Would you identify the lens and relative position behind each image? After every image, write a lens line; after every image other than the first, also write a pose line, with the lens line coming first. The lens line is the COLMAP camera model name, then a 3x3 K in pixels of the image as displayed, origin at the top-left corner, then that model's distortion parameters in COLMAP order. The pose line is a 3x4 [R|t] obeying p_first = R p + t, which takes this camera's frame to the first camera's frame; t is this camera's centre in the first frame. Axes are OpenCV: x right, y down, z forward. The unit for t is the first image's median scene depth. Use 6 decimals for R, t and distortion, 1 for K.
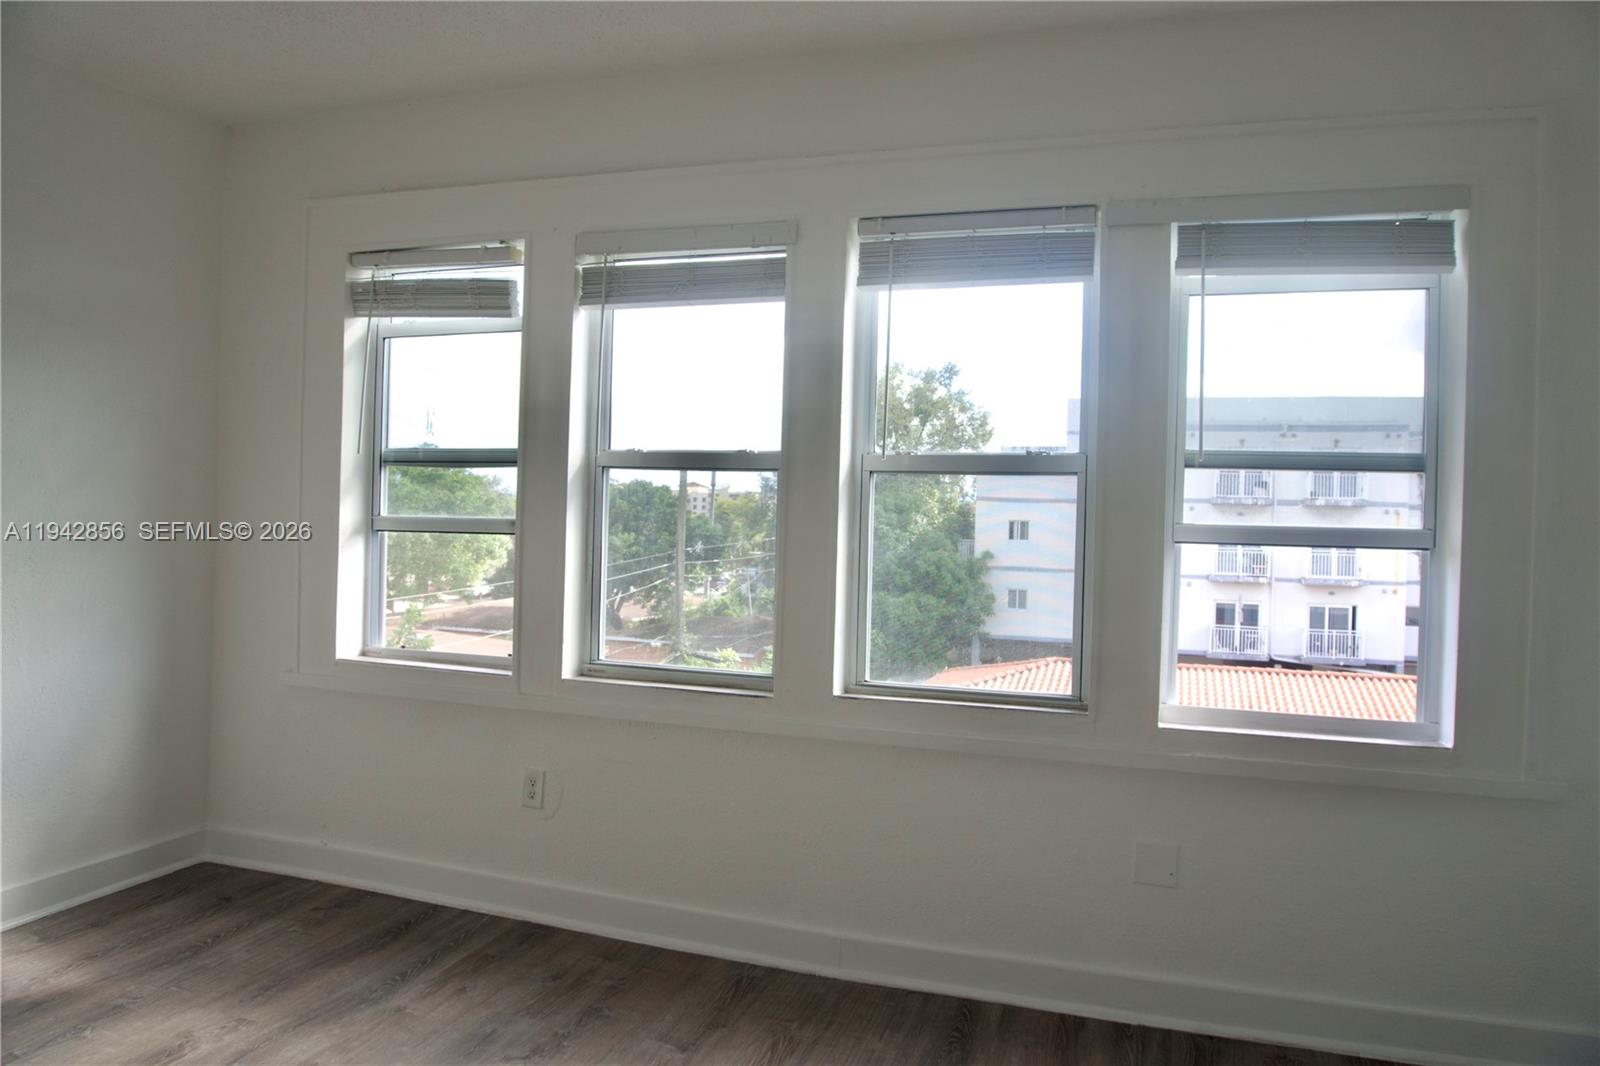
lens RADIAL K [[1071.8, 0, 800.0], [0, 1071.8, 533.0], [0, 0, 1]] dist [-0.049245, -0.002052]
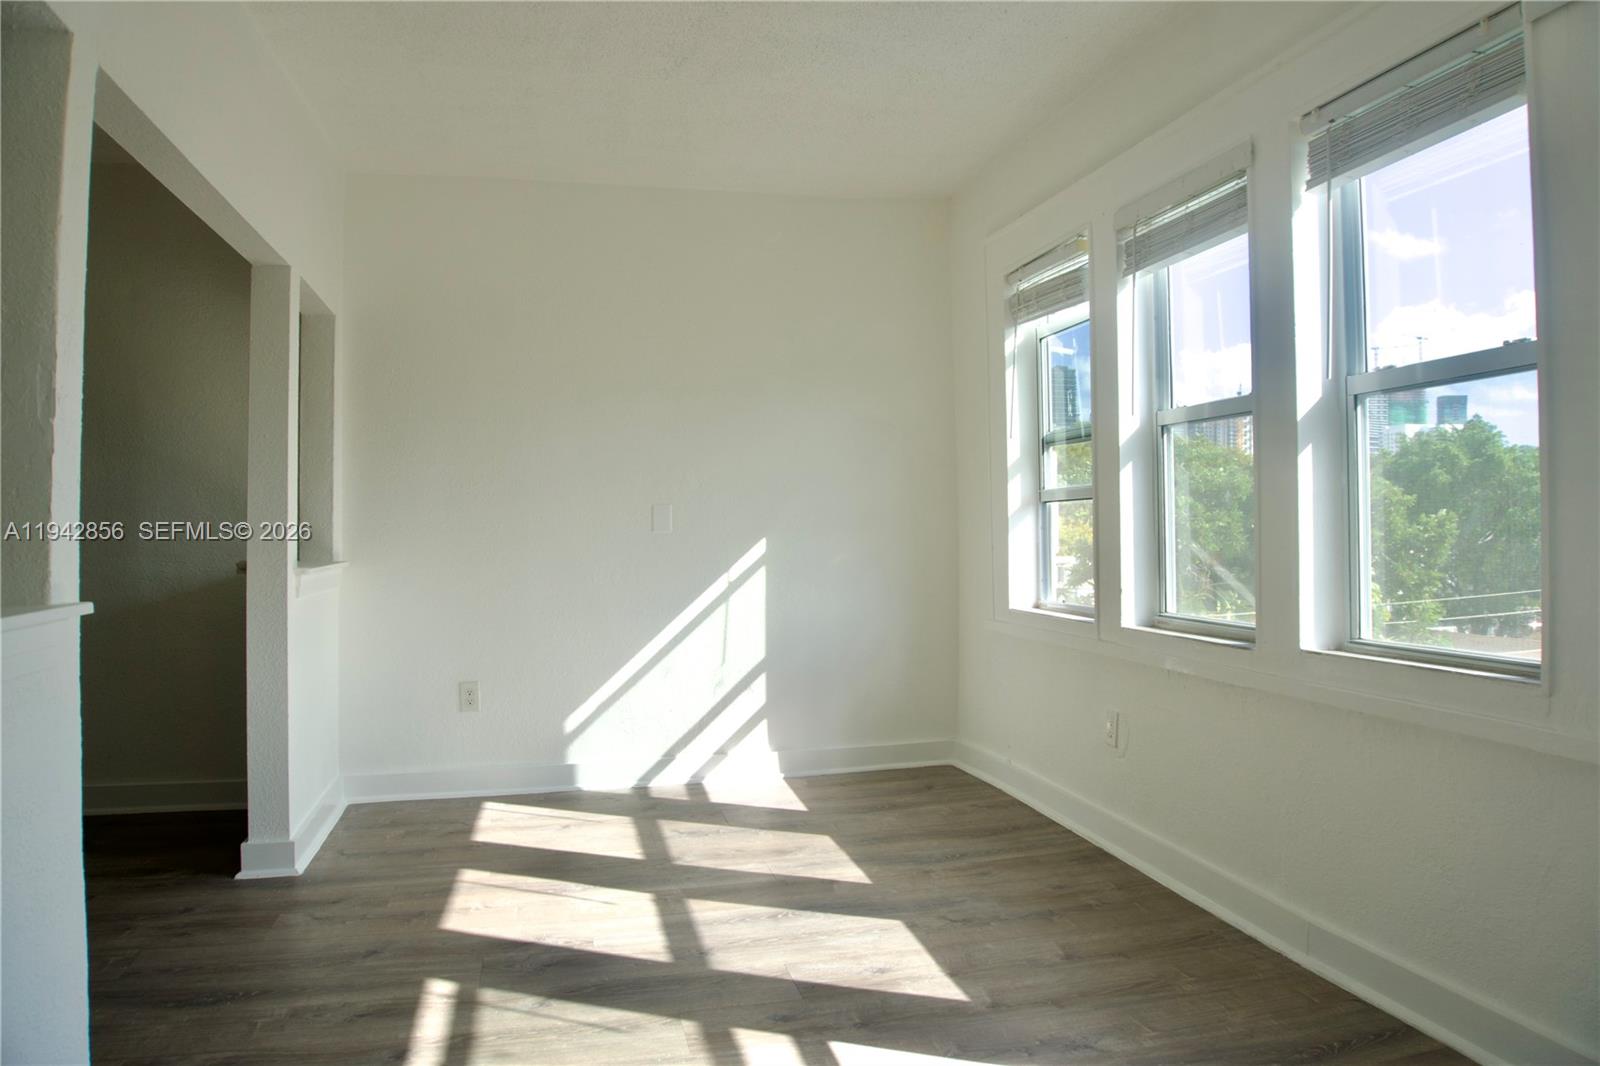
lens RADIAL K [[1071.8, 0, 800.0], [0, 1071.8, 533.0], [0, 0, 1]] dist [-0.049245, -0.002052]
pose [[0.531983, -0.033964, -0.846073, 0.518782], [0.028562, 0.999346, -0.022158, 0.056758], [0.846273, -0.012377, 0.532606, 0.157058]]
